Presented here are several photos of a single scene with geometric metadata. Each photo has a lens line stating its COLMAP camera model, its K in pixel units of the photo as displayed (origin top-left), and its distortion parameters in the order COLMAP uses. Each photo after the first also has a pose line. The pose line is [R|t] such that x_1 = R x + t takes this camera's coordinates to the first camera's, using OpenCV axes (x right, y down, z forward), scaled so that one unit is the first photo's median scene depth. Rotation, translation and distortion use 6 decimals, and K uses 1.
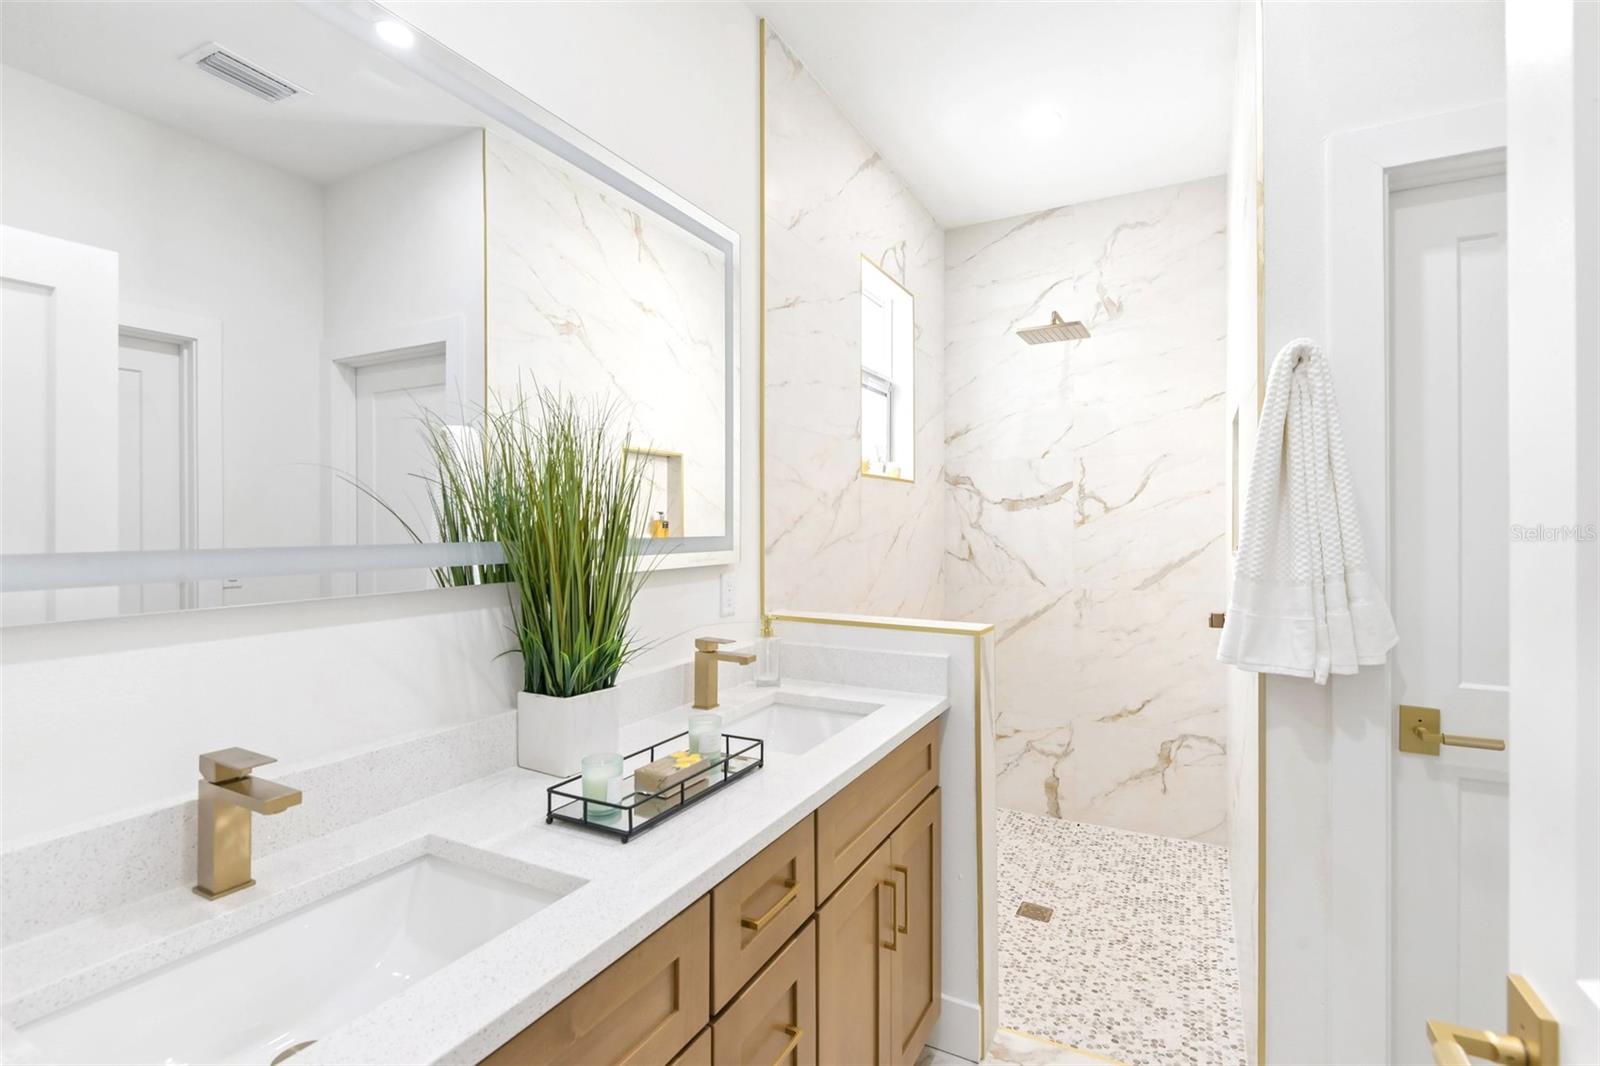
lens RADIAL K [[730.0, 0, 805.5], [0, 730.0, 517.9], [0, 0, 1]] dist [0.035738, -0.029932]
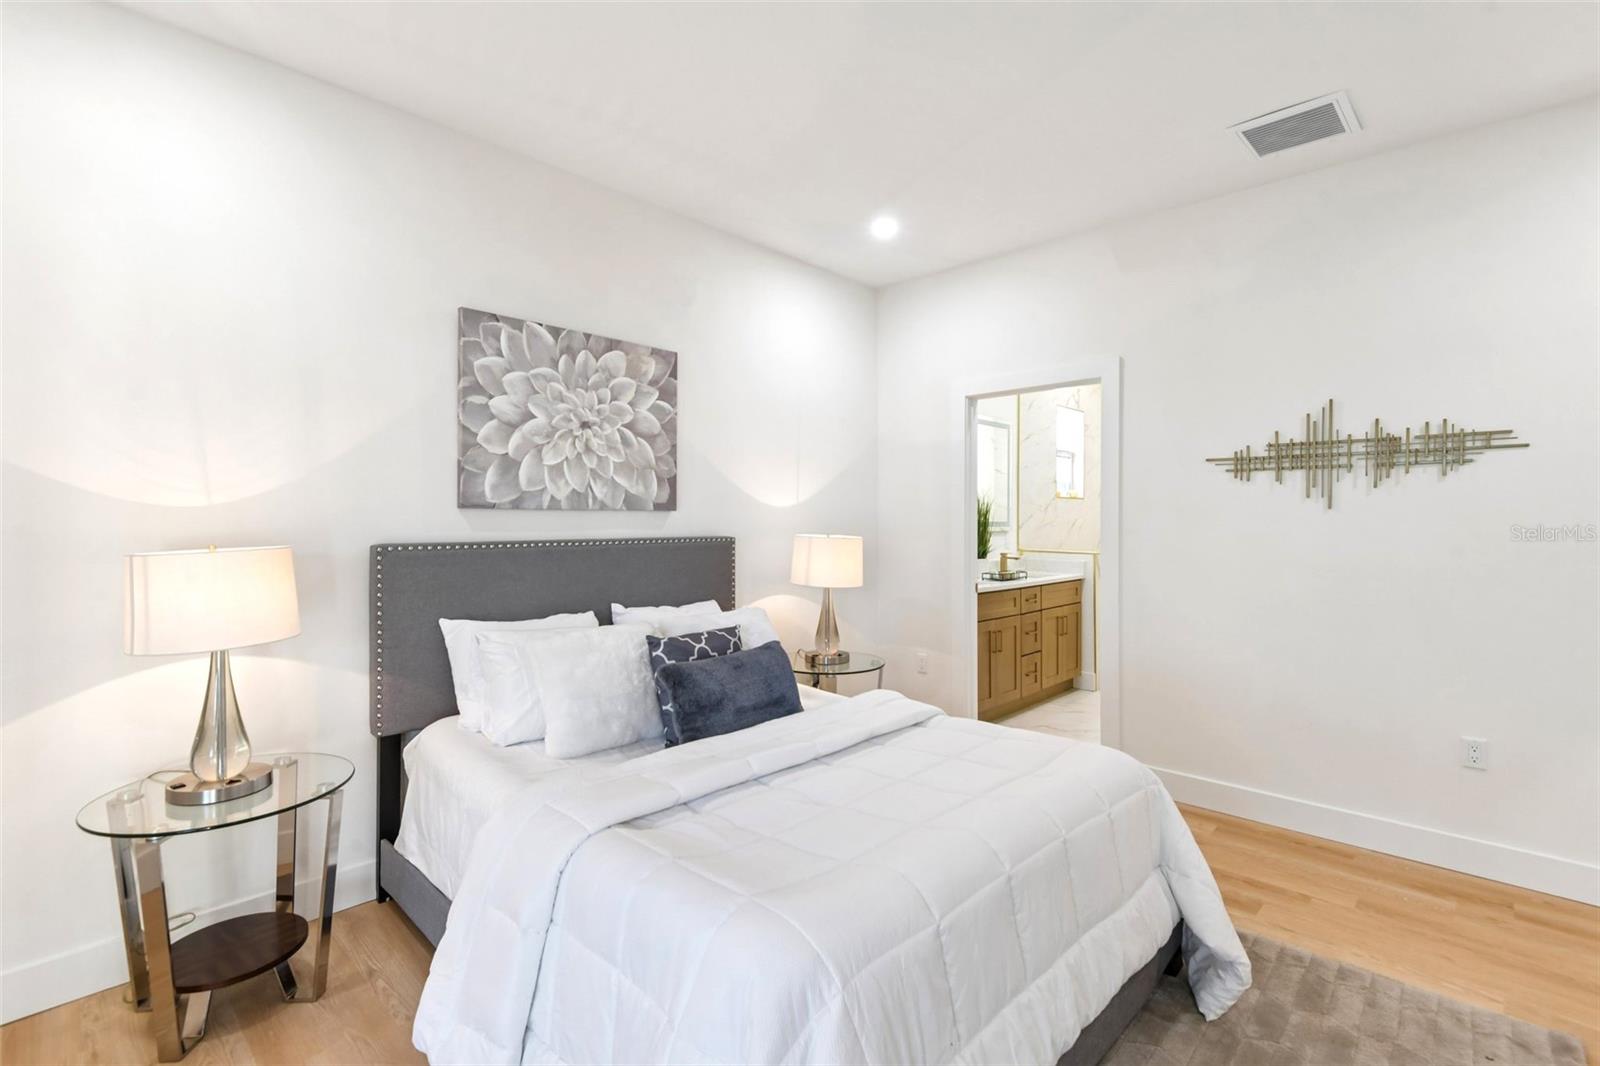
lens RADIAL K [[730.0, 0, 805.5], [0, 730.0, 517.9], [0, 0, 1]] dist [0.035738, -0.029932]
pose [[0.963021, 0.000639, -0.269426, -0.101361], [0.000893, 0.999984, 0.005561, -0.008948], [0.269425, -0.005596, 0.963005, -2.221740]]
